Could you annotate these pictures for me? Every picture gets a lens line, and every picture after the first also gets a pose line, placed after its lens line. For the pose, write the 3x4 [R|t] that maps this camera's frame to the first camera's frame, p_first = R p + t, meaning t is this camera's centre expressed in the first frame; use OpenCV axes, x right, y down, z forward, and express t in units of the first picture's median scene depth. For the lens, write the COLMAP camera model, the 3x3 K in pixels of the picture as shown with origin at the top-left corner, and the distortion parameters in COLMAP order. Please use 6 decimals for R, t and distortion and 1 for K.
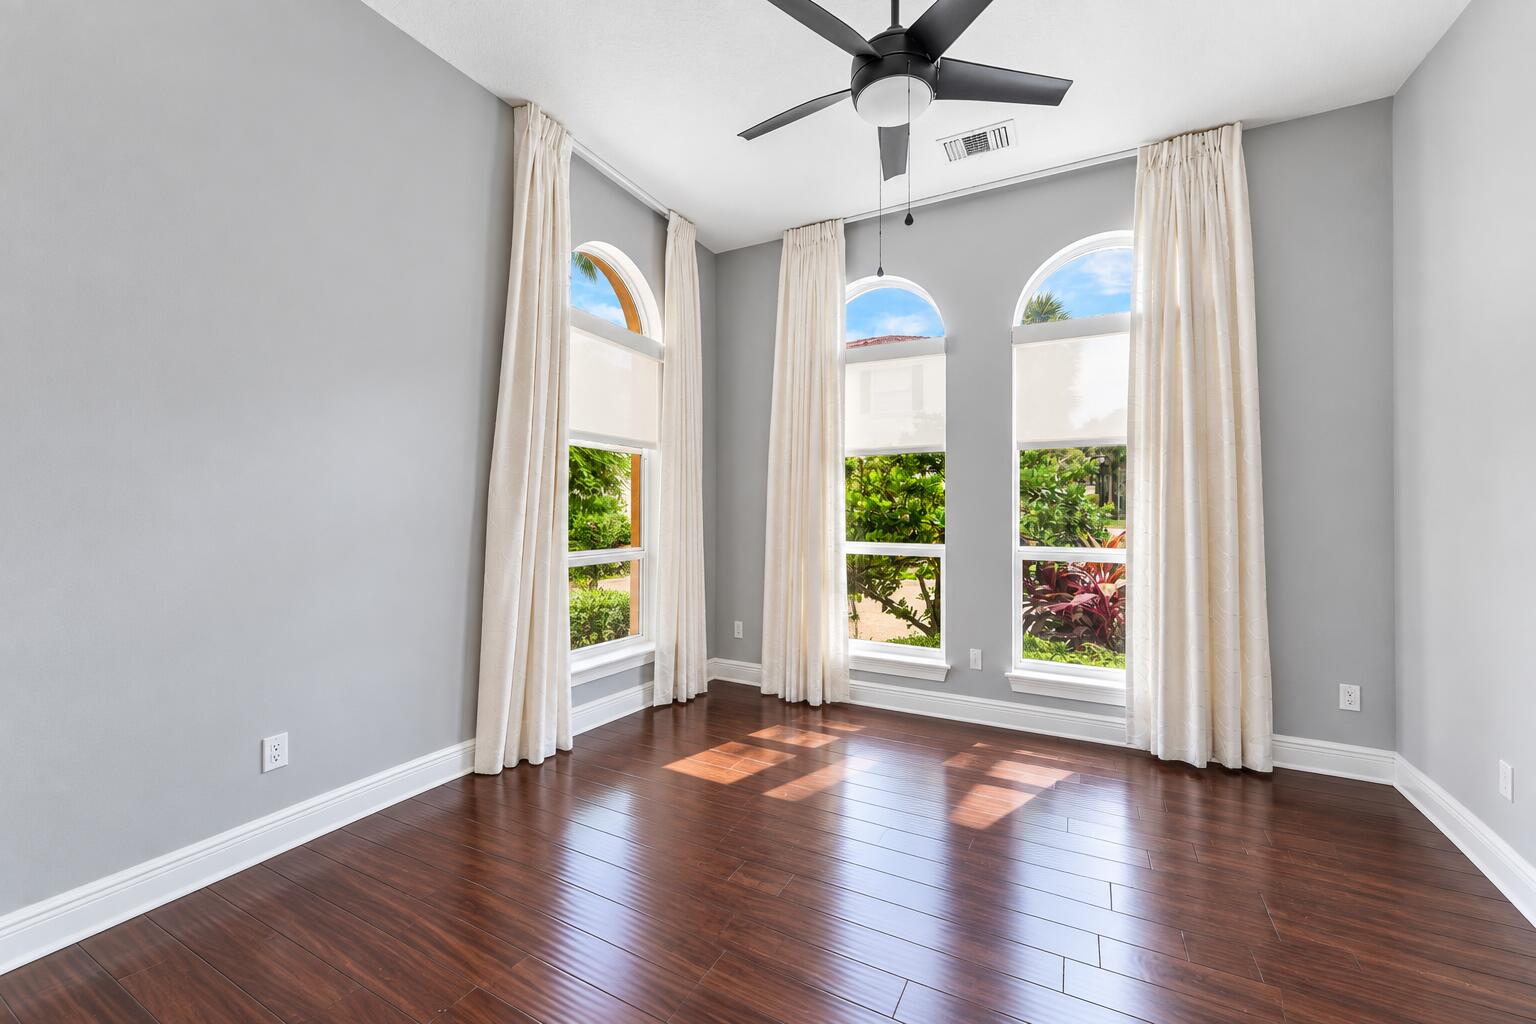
lens RADIAL K [[636.6, 0, 759.0], [0, 636.6, 514.1], [0, 0, 1]] dist [-0.000259, 0.000458]
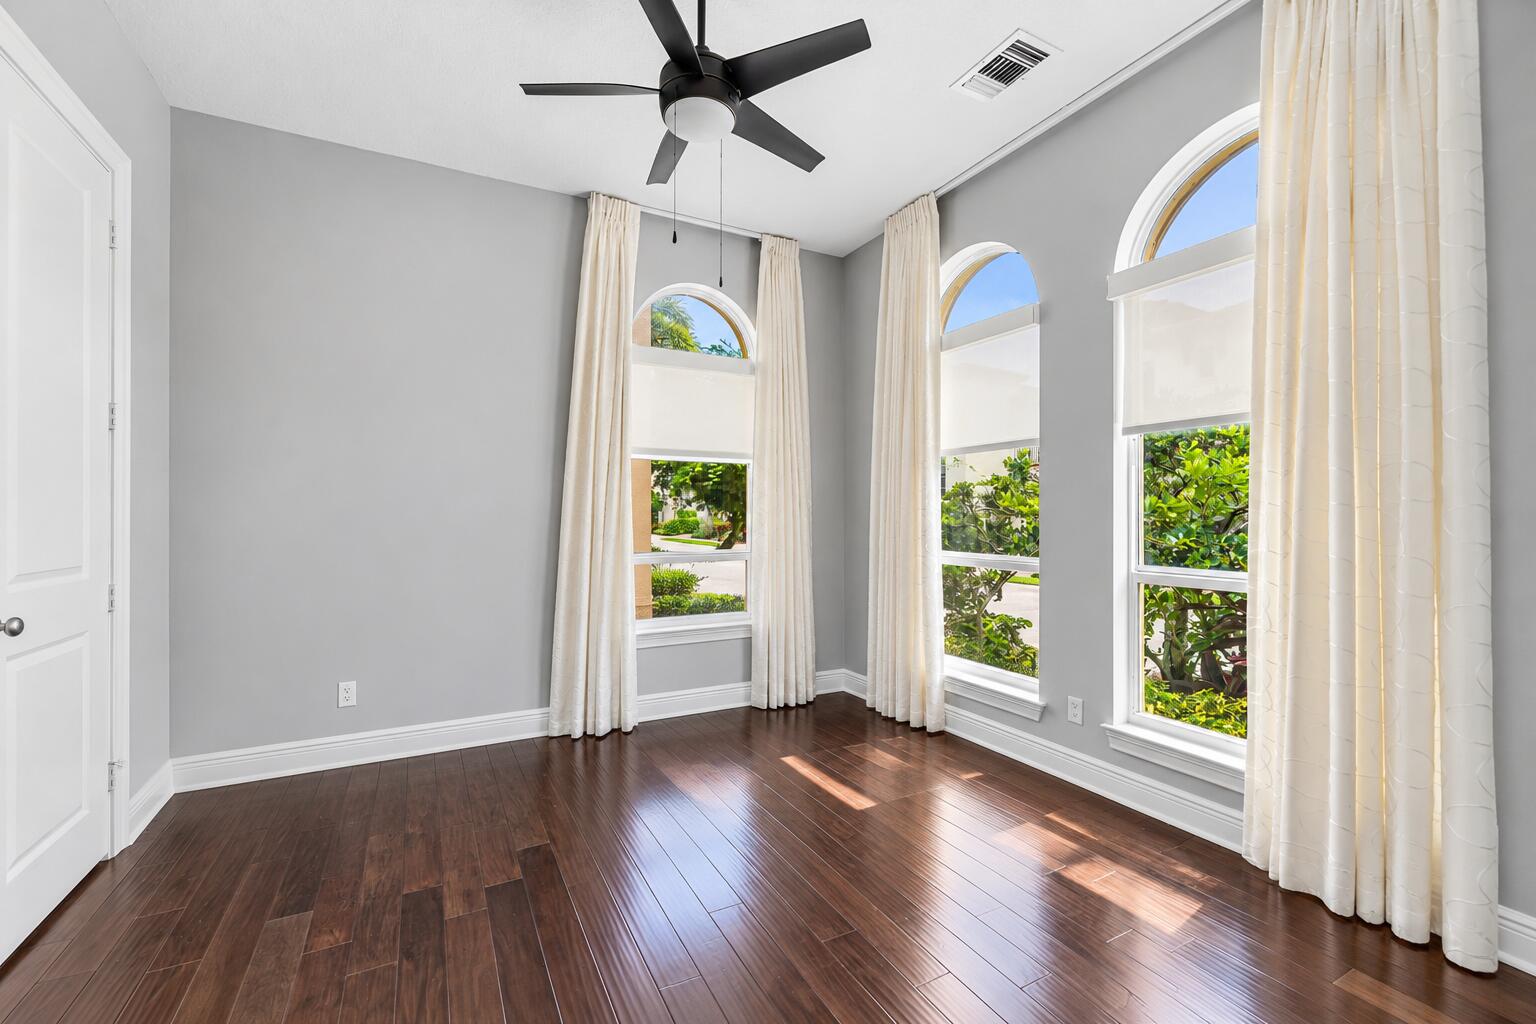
lens RADIAL K [[636.6, 0, 767.7], [0, 636.6, 512.5], [0, 0, 1]] dist [-0.000259, 0.000458]
pose [[0.850936, -0.022687, -0.524780, 0.411779], [0.024668, 0.999691, -0.003219, -0.013464], [0.524690, -0.010206, 0.851232, 0.109311]]
